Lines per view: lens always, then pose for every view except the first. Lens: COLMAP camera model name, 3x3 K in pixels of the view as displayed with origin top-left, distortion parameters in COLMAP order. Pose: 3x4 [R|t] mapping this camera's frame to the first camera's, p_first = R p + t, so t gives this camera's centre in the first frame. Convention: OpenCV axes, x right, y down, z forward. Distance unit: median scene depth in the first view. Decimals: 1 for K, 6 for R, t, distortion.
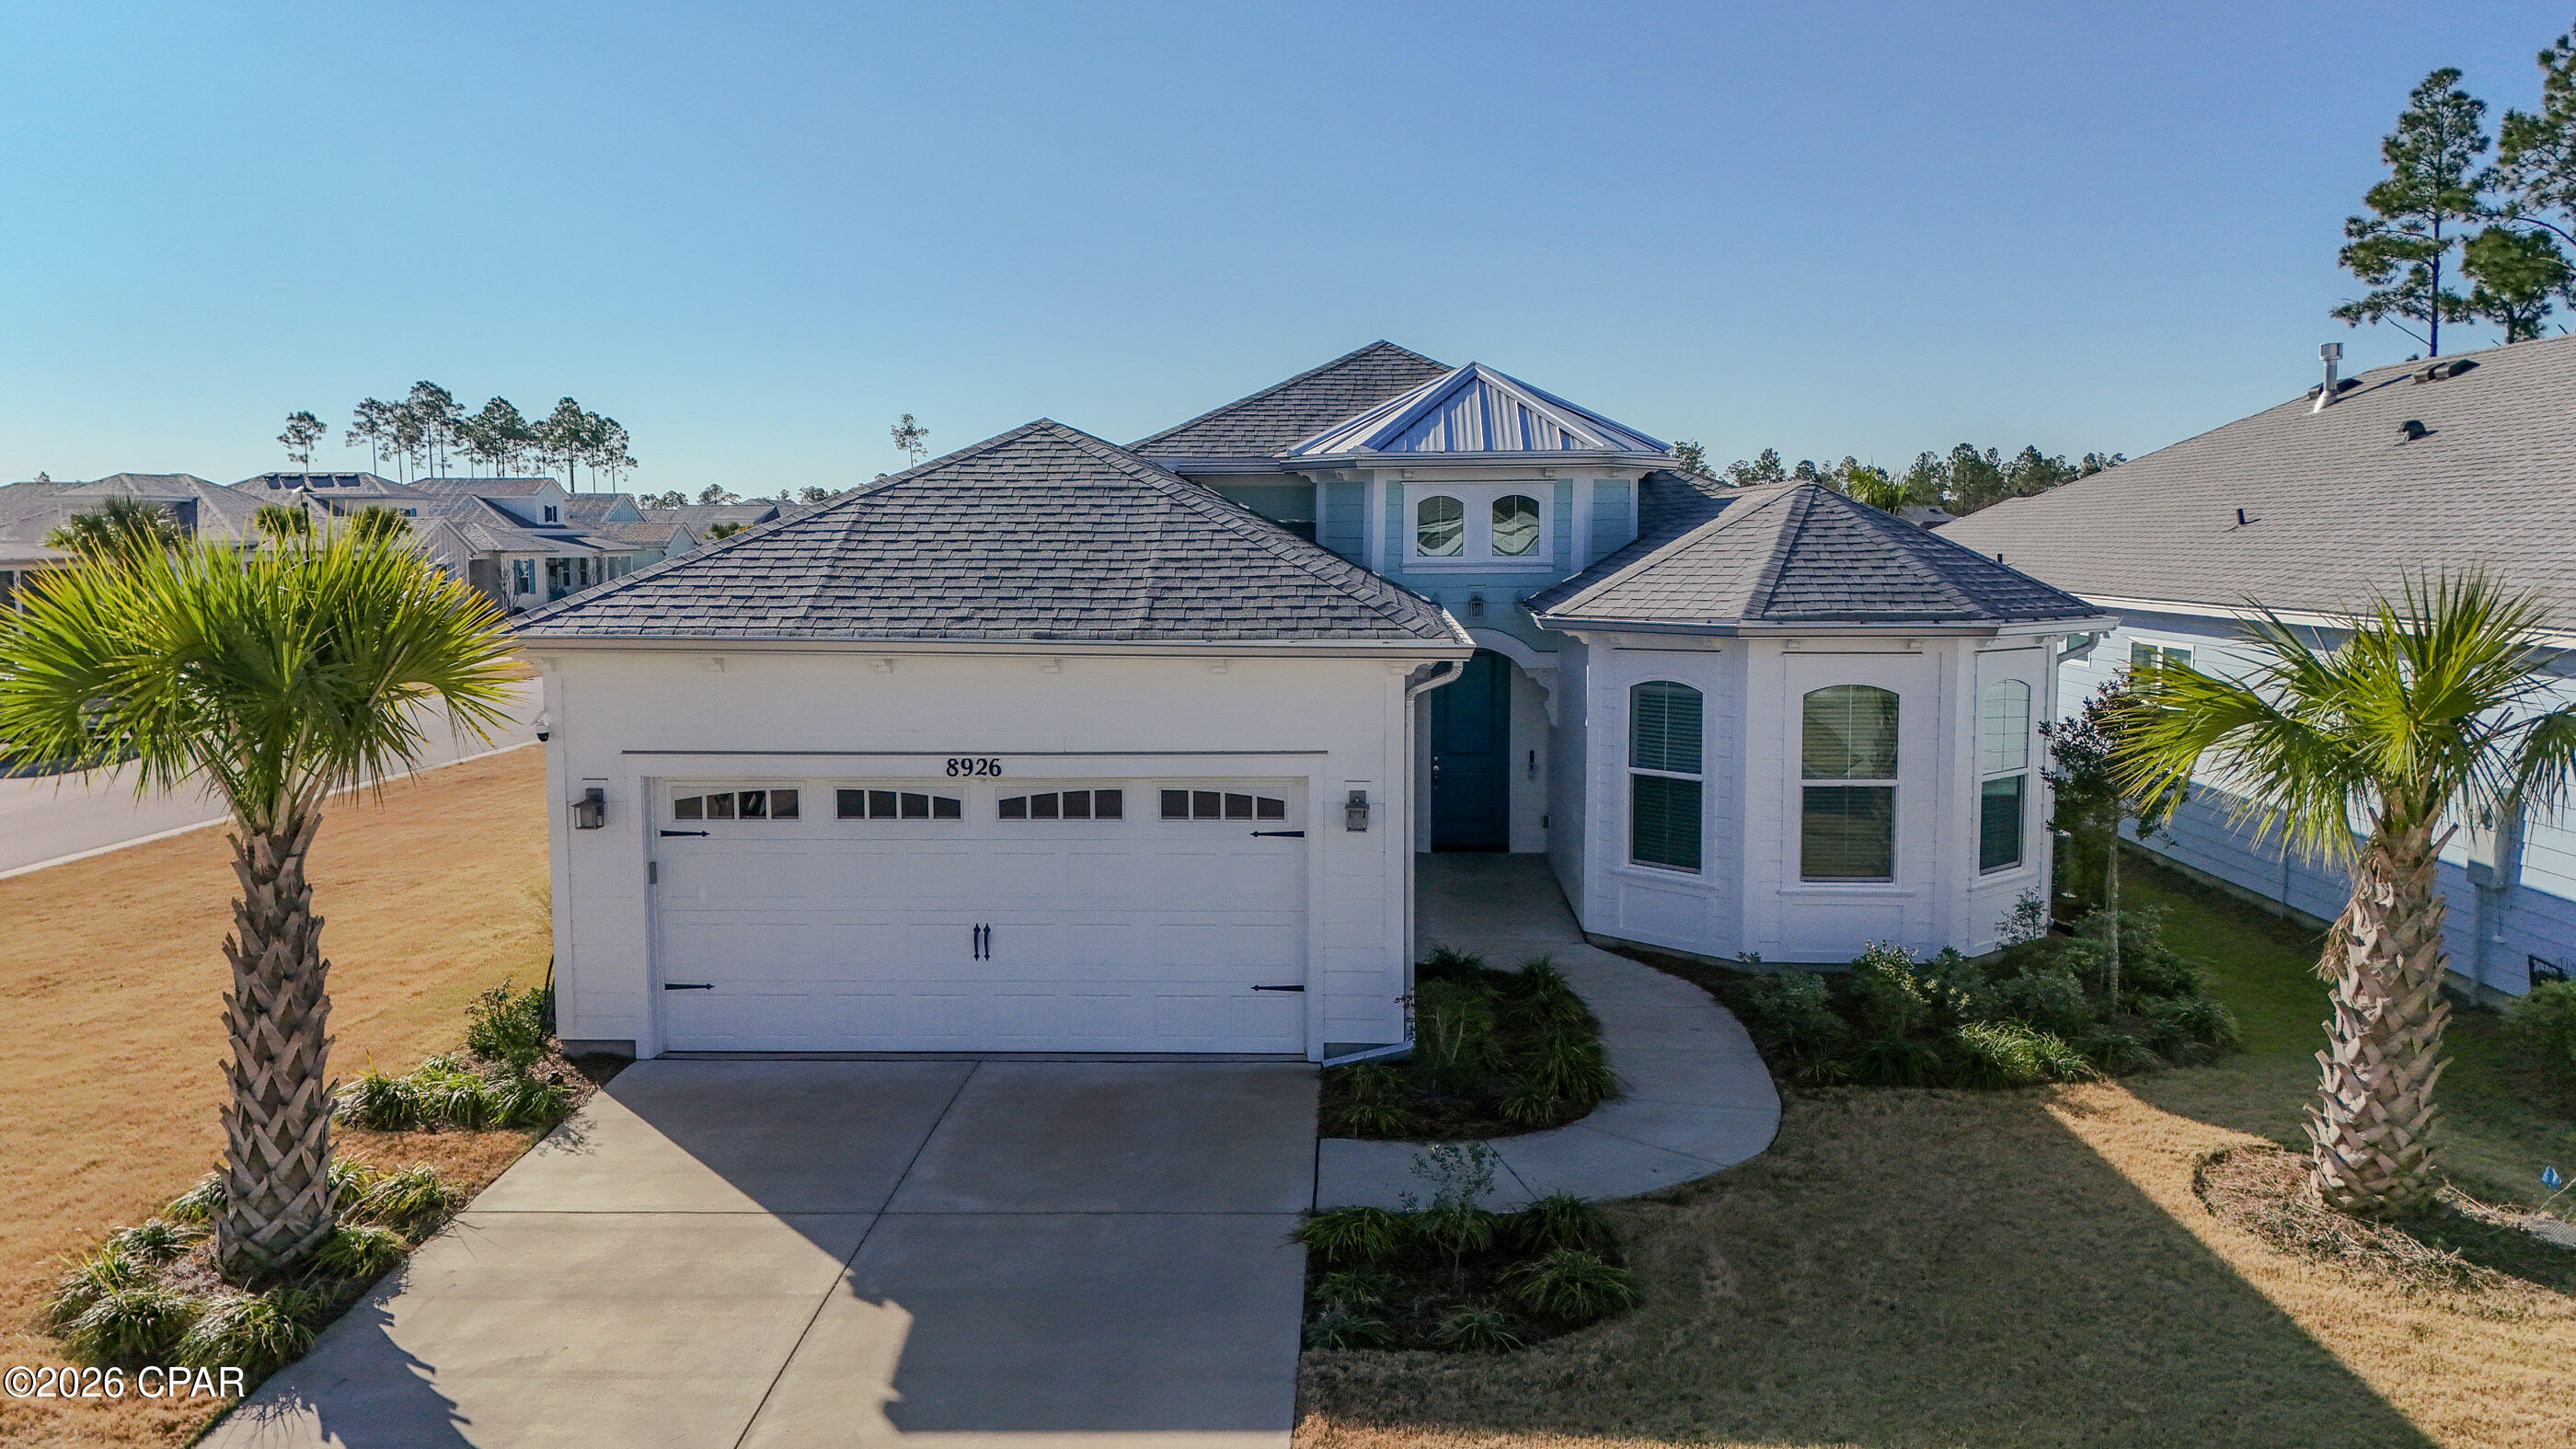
lens RADIAL K [[1838.4, 0, 1288.0], [0, 1838.4, 724.5], [0, 0, 1]] dist [0.058405, -0.002309]
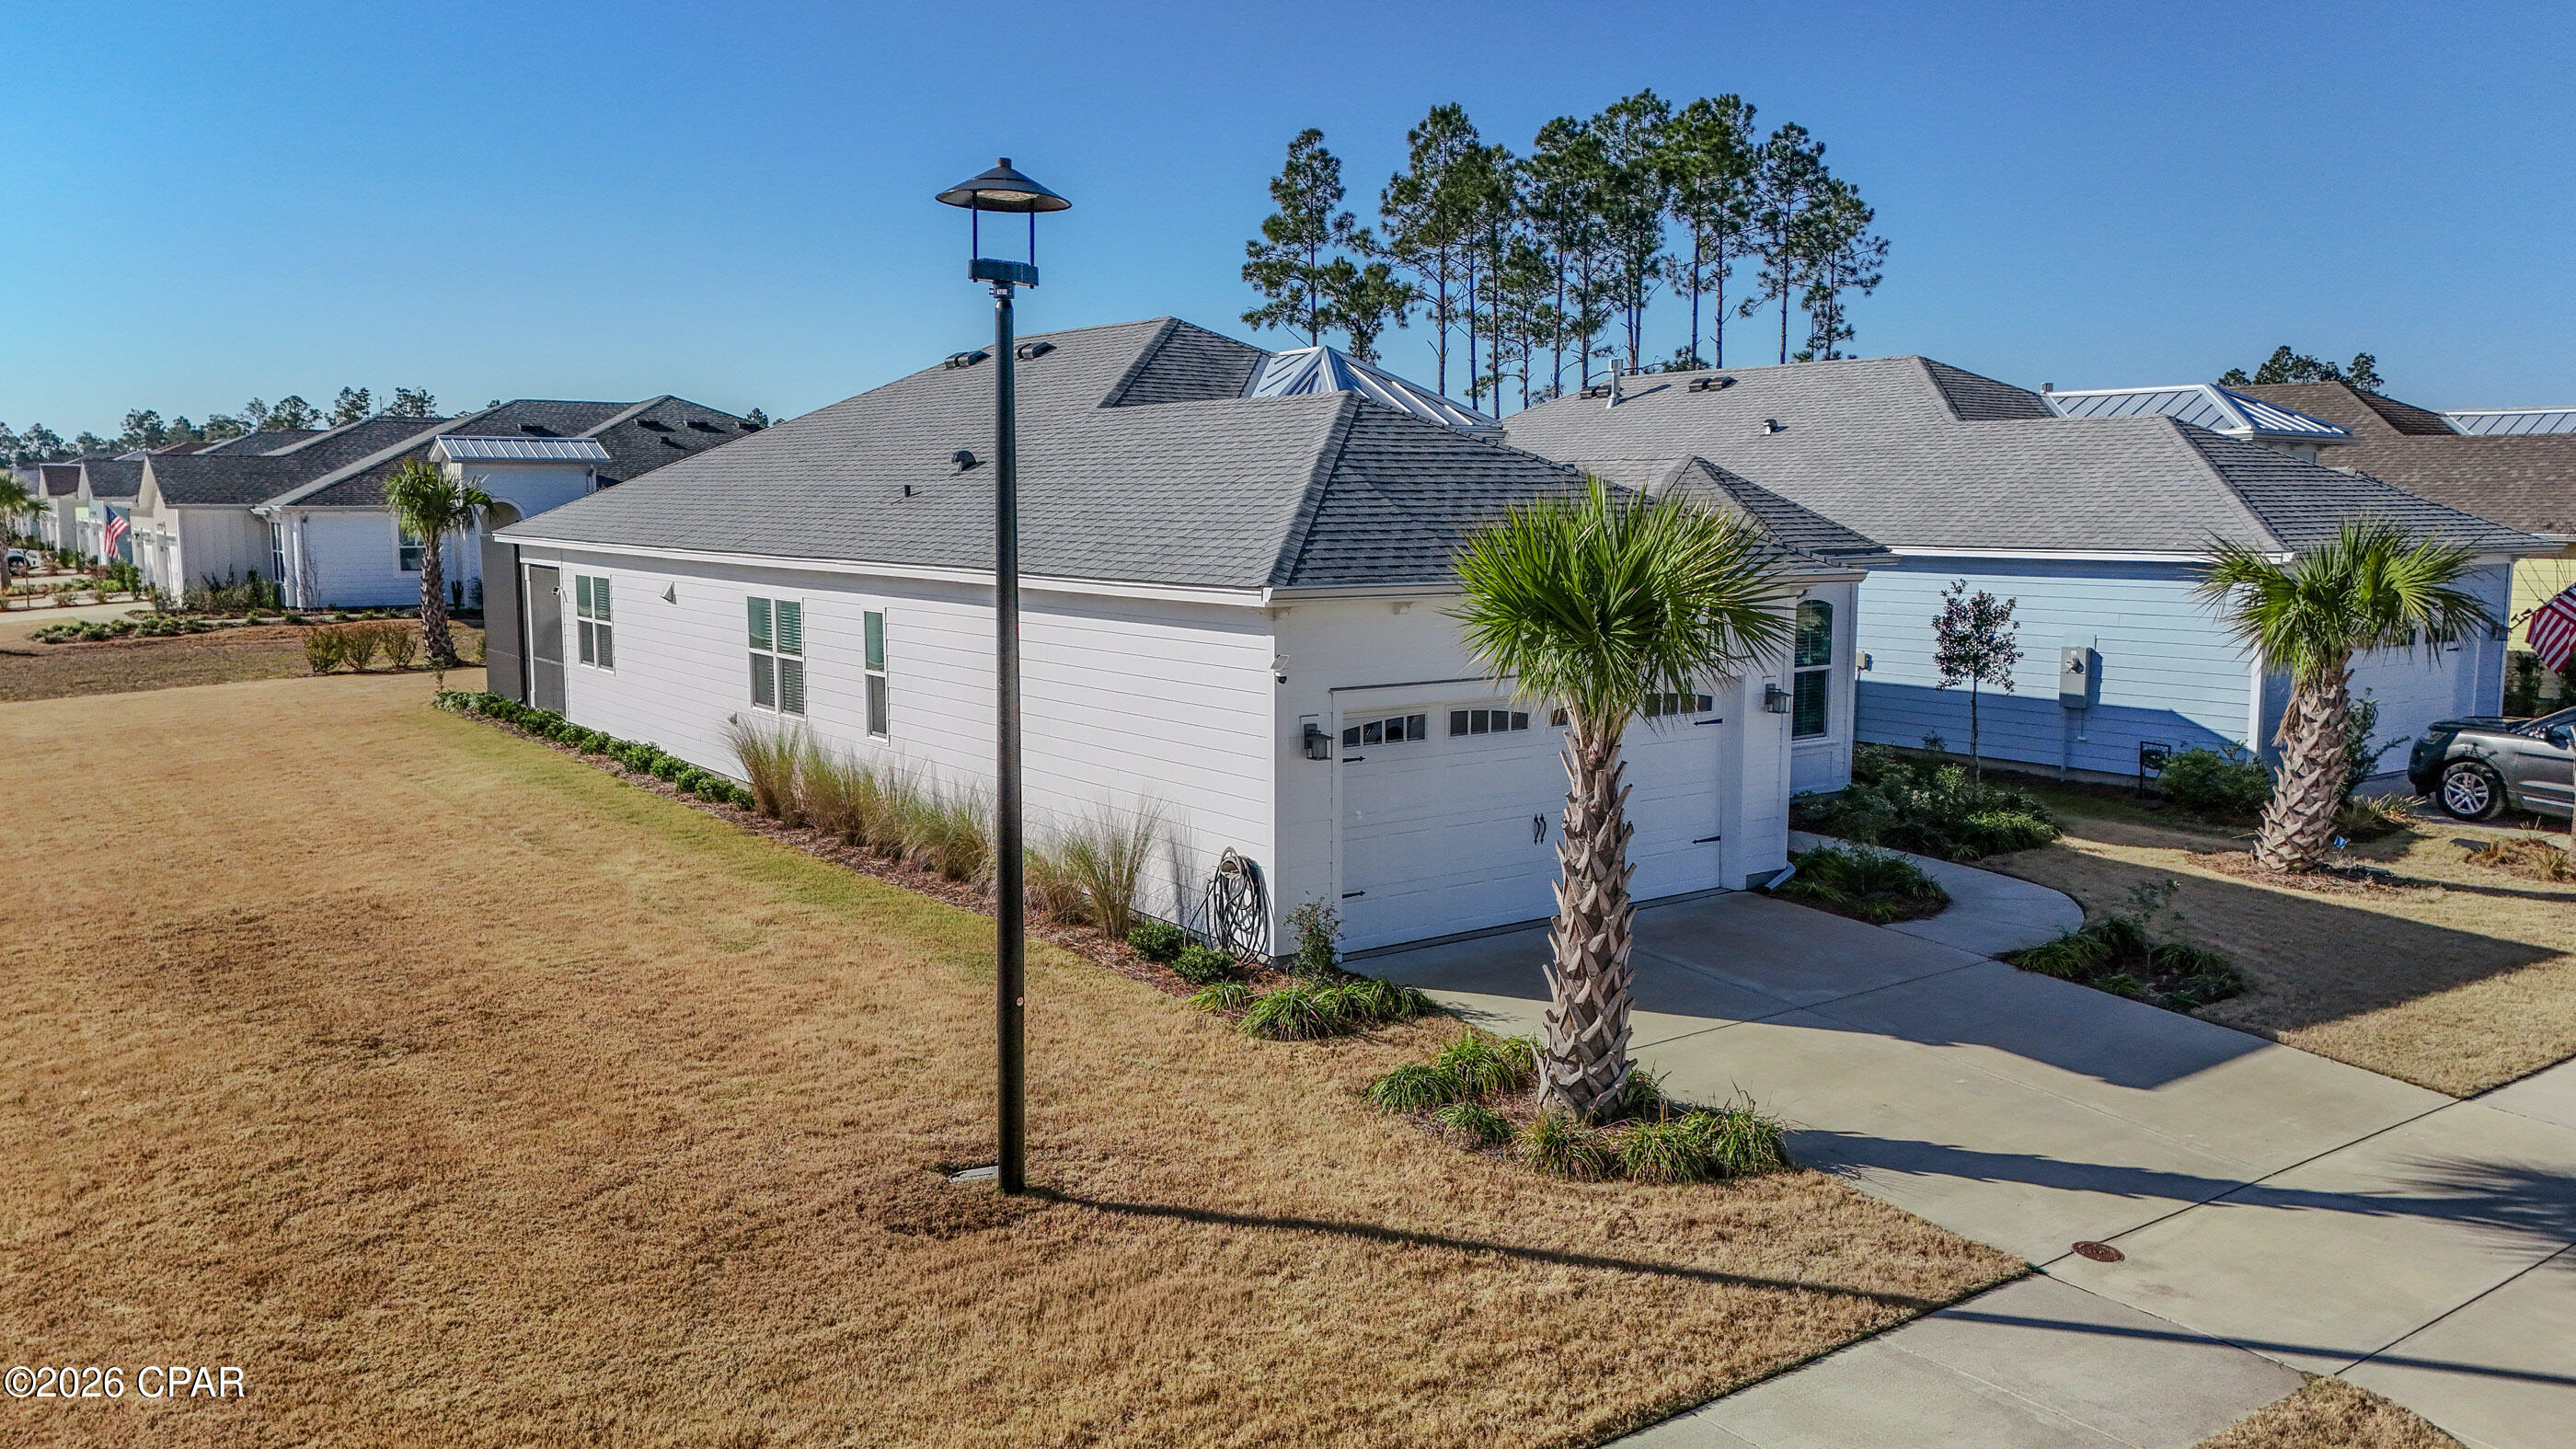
lens RADIAL K [[1838.4, 0, 1288.0], [0, 1838.4, 724.5], [0, 0, 1]] dist [0.058405, -0.002309]
pose [[0.801154, -0.075944, 0.593620, -0.859010], [0.064945, 0.997090, 0.039911, -0.008062], [-0.594924, 0.006577, 0.803755, 0.109837]]
